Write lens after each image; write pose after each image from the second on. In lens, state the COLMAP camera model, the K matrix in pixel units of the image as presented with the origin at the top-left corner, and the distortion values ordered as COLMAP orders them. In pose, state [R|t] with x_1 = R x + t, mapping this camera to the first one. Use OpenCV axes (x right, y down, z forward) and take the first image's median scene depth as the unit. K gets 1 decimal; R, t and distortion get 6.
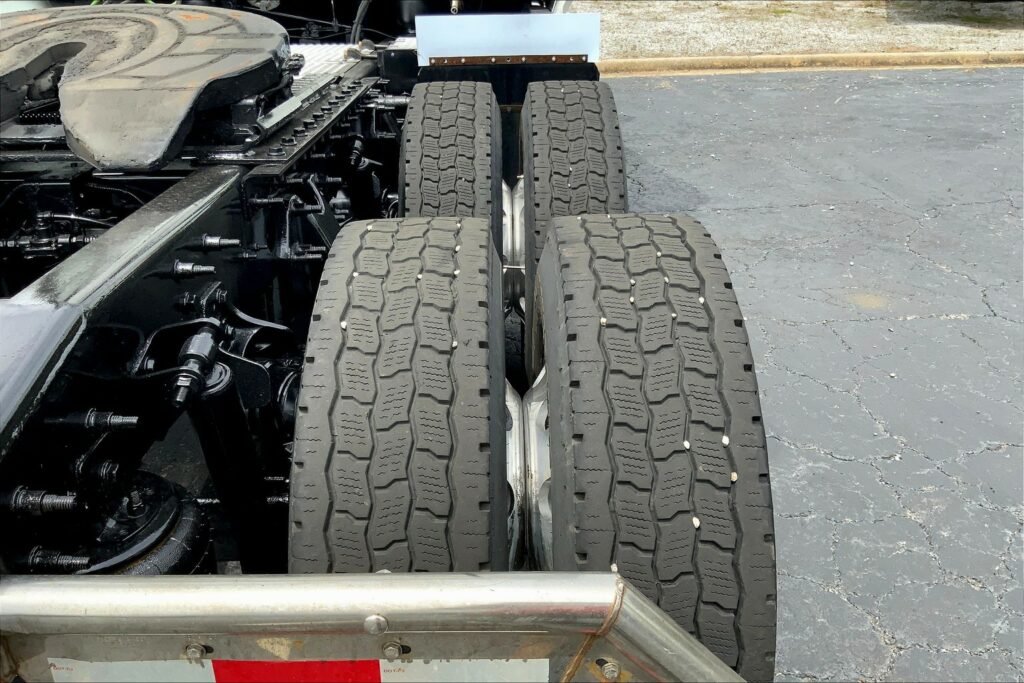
lens RADIAL K [[844.4, 0, 513.0], [0, 844.4, 343.5], [0, 0, 1]] dist [0.056475, -0.113387]
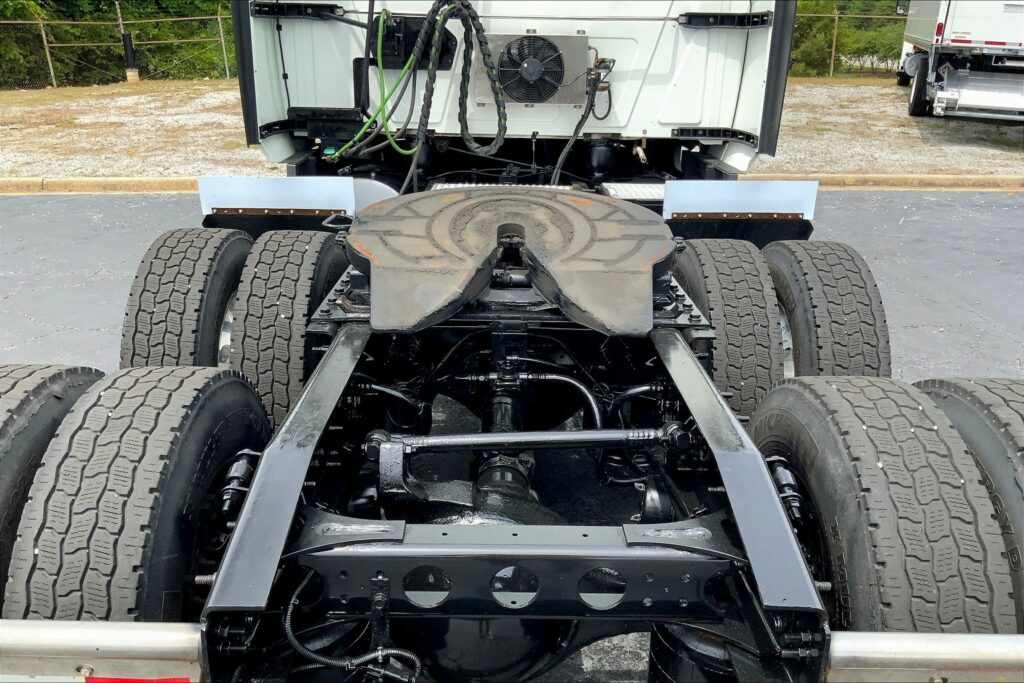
lens RADIAL K [[844.4, 0, 510.0], [0, 844.4, 344.2], [0, 0, 1]] dist [0.056475, -0.113387]
pose [[0.999534, 0.030461, 0.001778, -0.096289], [-0.030148, 0.994881, -0.096454, -0.007890], [-0.004707, 0.096356, 0.995336, -0.053857]]
